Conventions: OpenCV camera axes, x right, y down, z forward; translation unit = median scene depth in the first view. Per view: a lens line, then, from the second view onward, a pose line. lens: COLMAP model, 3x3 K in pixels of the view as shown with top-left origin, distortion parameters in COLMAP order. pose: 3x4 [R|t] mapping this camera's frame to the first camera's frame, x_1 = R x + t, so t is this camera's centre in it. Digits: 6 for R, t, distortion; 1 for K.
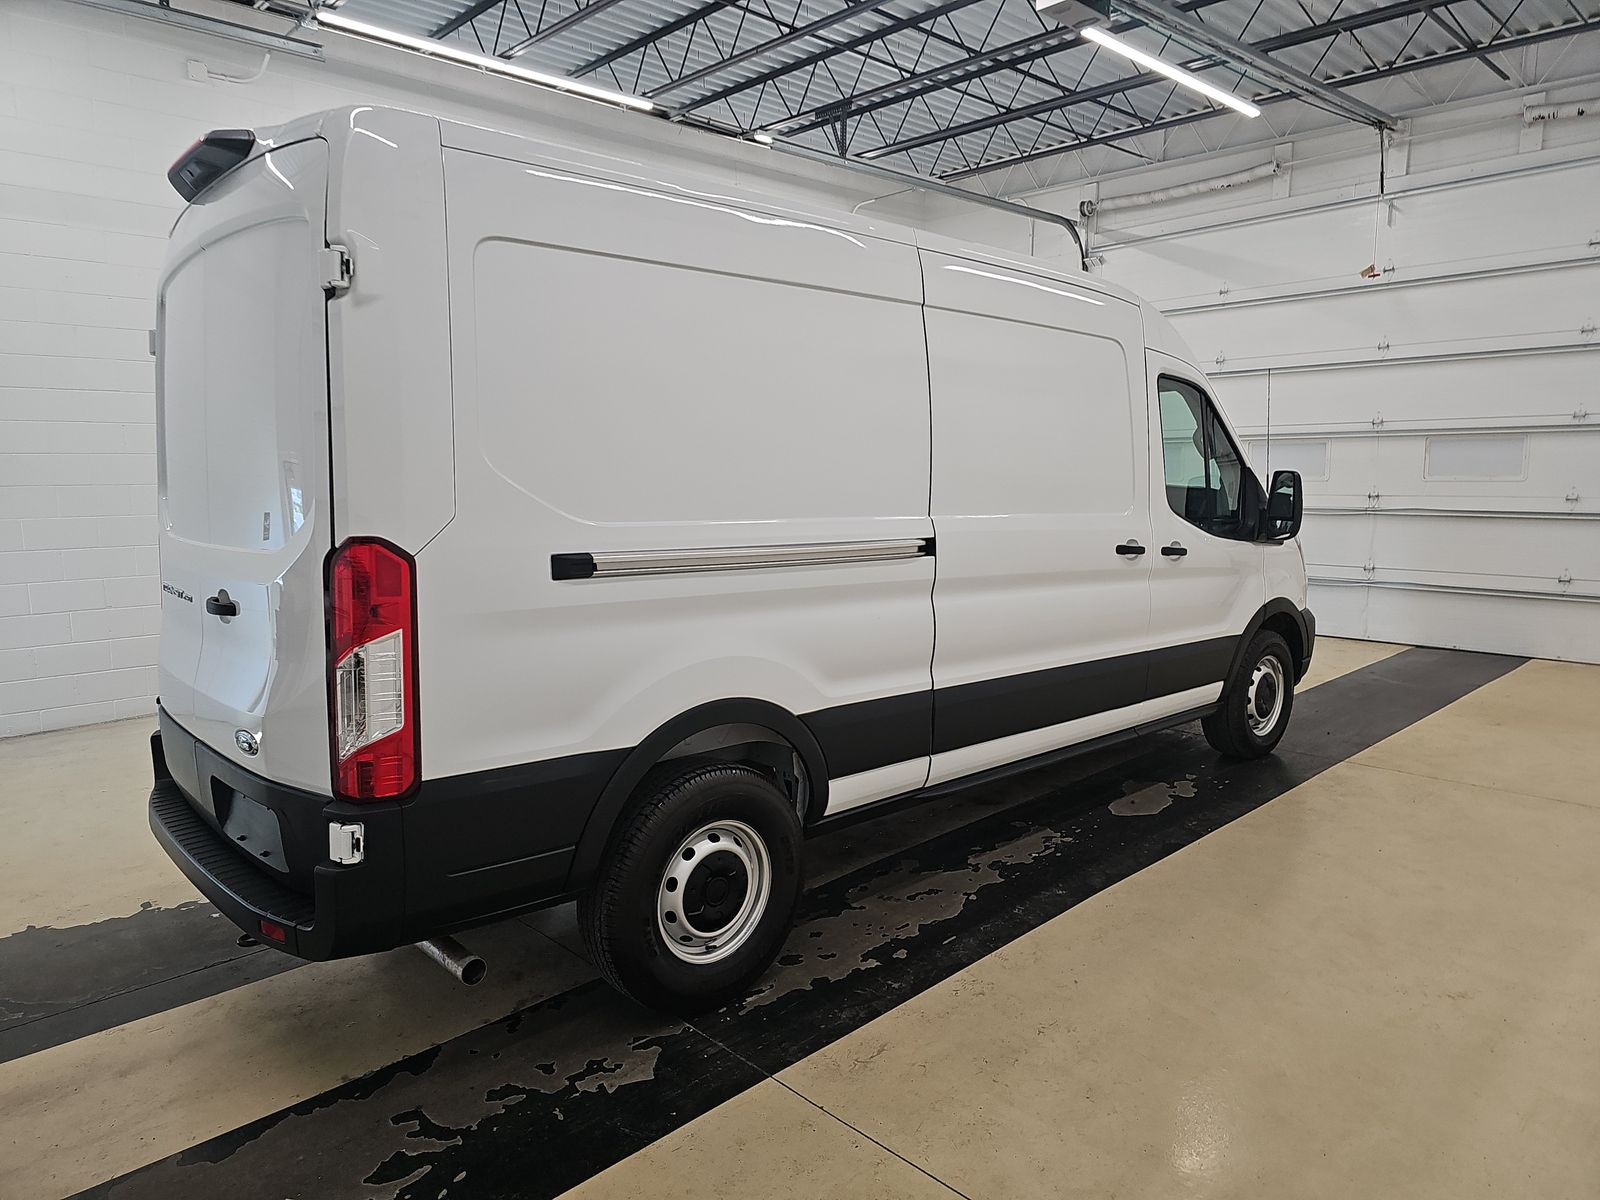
lens RADIAL K [[1079.7, 0, 800.0], [0, 1079.7, 600.0], [0, 0, 1]] dist [0.006108, -0.001472]
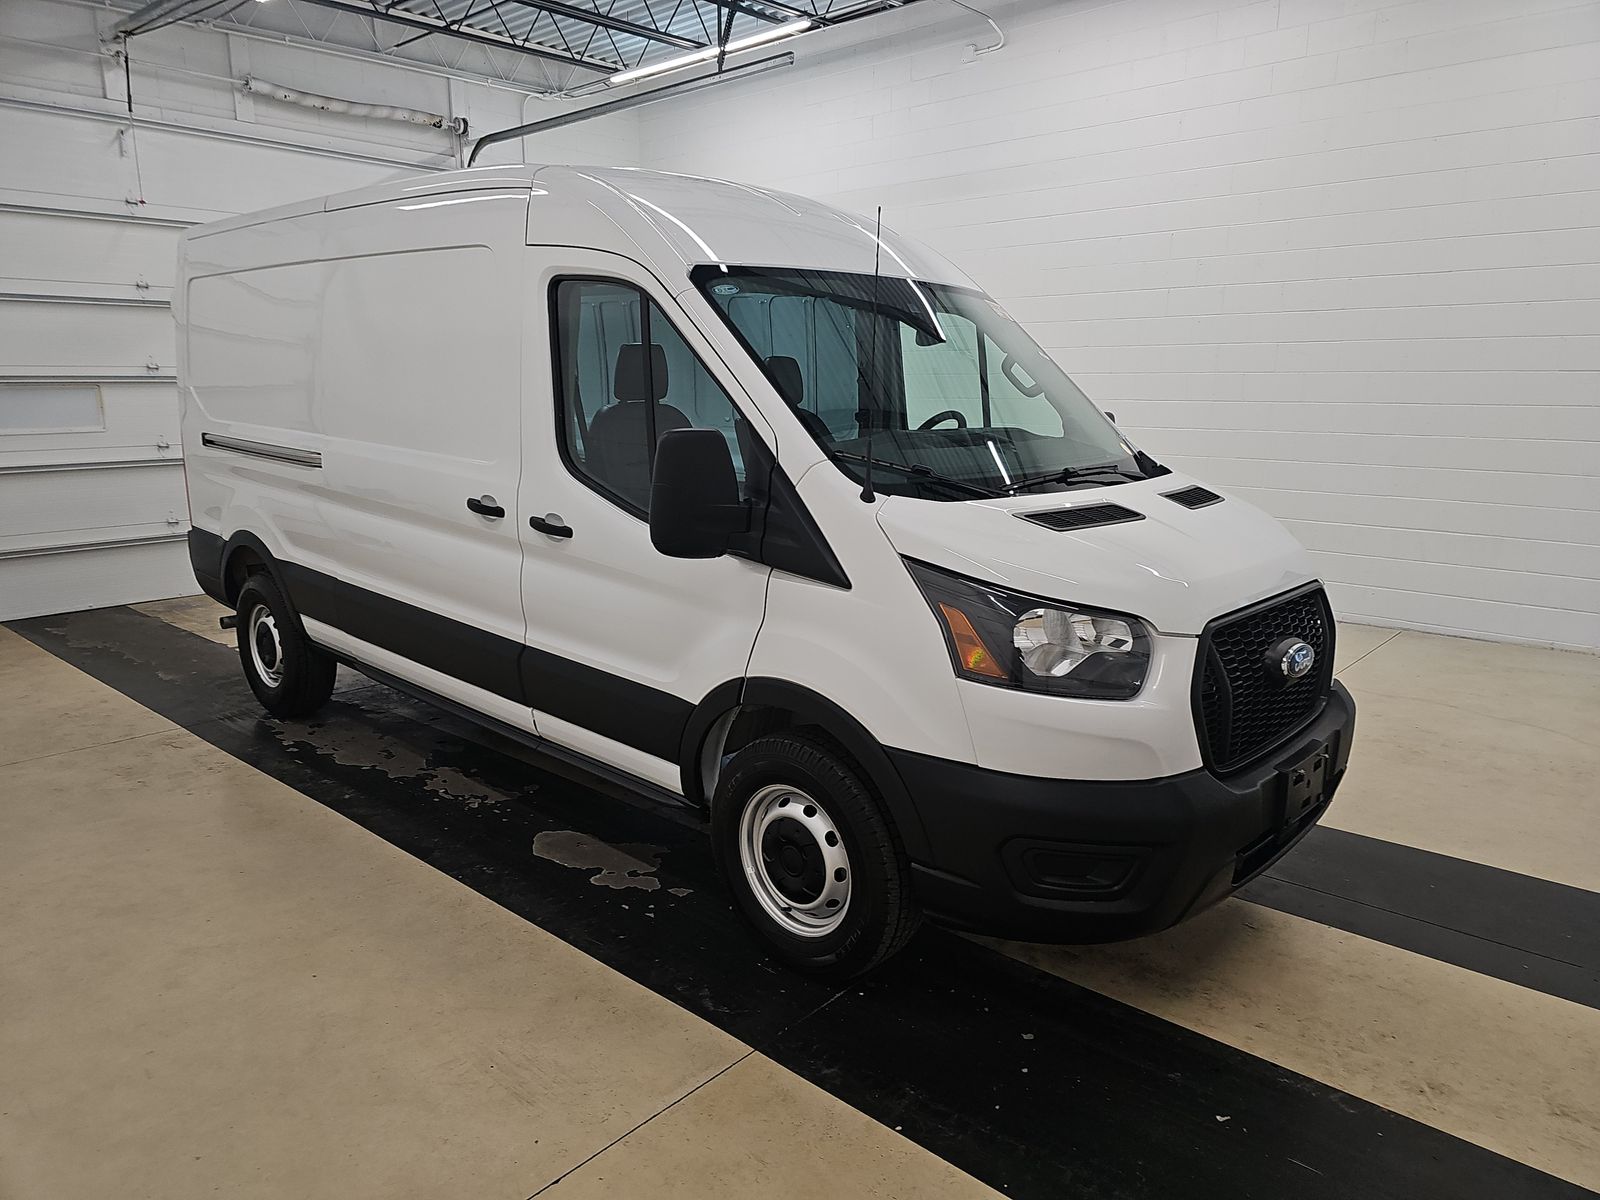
lens RADIAL K [[1079.7, 0, 800.0], [0, 1079.7, 600.0], [0, 0, 1]] dist [0.006108, -0.001472]
pose [[0.067314, 0.211095, -0.975145, 1.125781], [-0.126872, 0.971239, 0.201491, -0.172072], [0.989632, 0.110156, 0.092160, 1.160035]]
